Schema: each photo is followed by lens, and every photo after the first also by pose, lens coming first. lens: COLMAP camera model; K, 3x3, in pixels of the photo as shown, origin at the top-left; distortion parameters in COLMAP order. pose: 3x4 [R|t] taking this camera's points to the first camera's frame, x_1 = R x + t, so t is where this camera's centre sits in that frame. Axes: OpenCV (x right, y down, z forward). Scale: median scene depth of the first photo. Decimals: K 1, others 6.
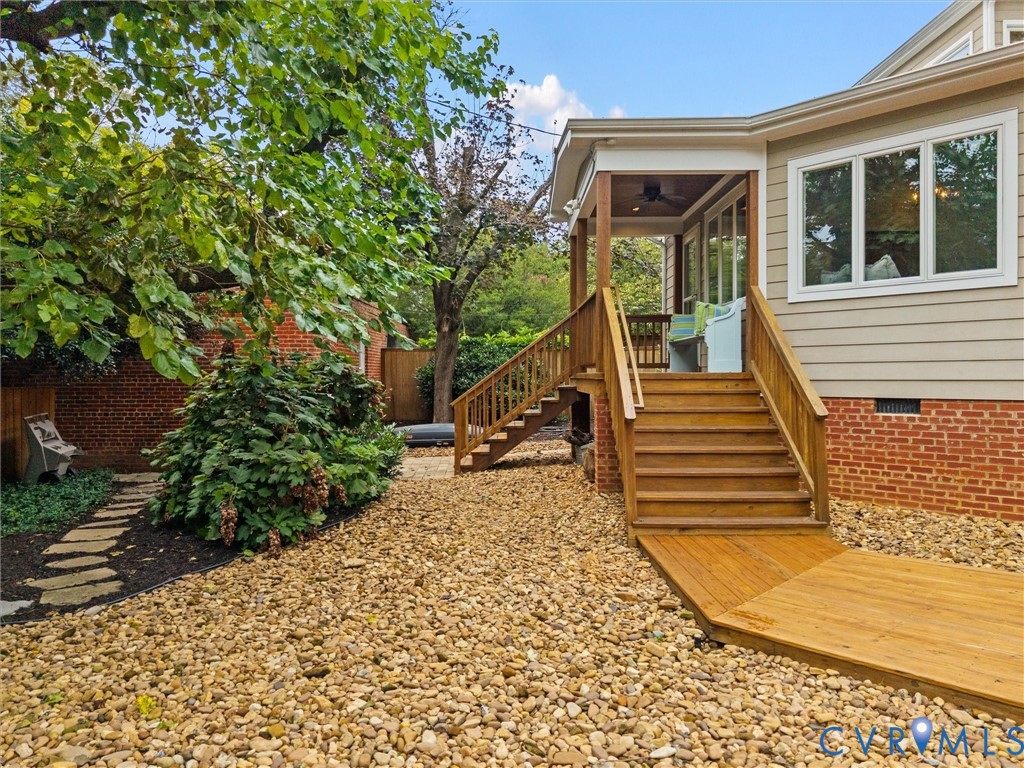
lens RADIAL K [[664.0, 0, 512.0], [0, 664.0, 384.0], [0, 0, 1]] dist [0.000015, -0.002769]
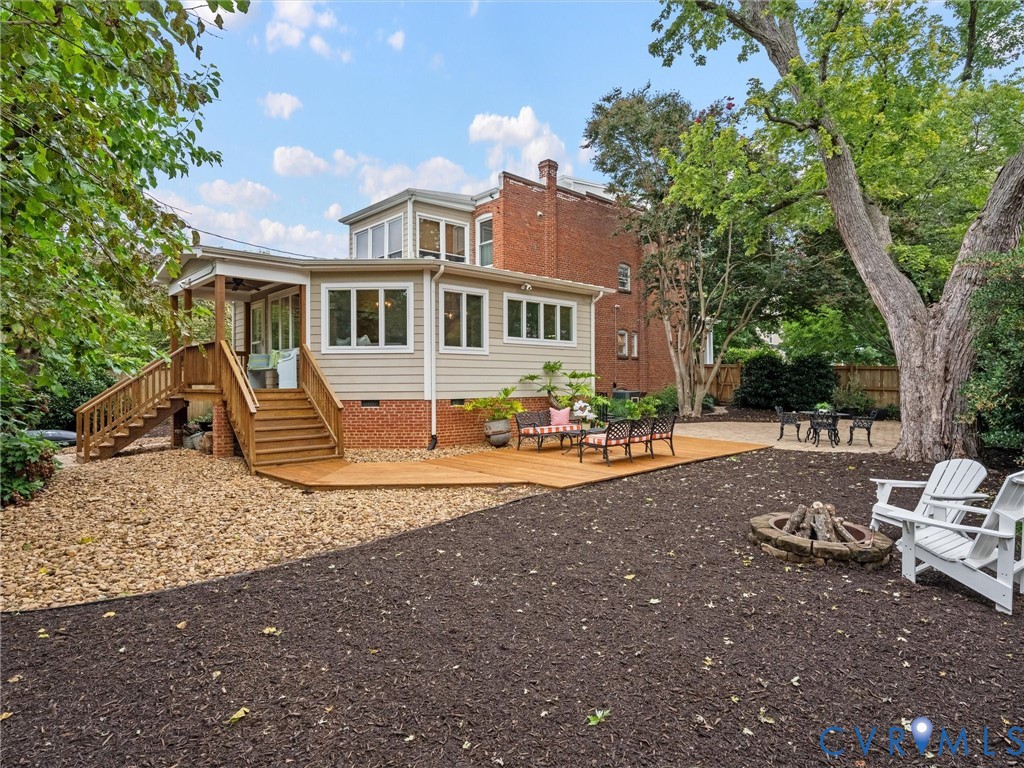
lens RADIAL K [[546.2, 0, 515.0], [0, 546.2, 371.5], [0, 0, 1]] dist [0.001522, -0.001297]
pose [[0.705916, 0.014847, 0.708140, -0.342736], [0.013504, 0.999316, -0.034414, -0.003129], [-0.708167, 0.033856, 0.705233, -0.583233]]
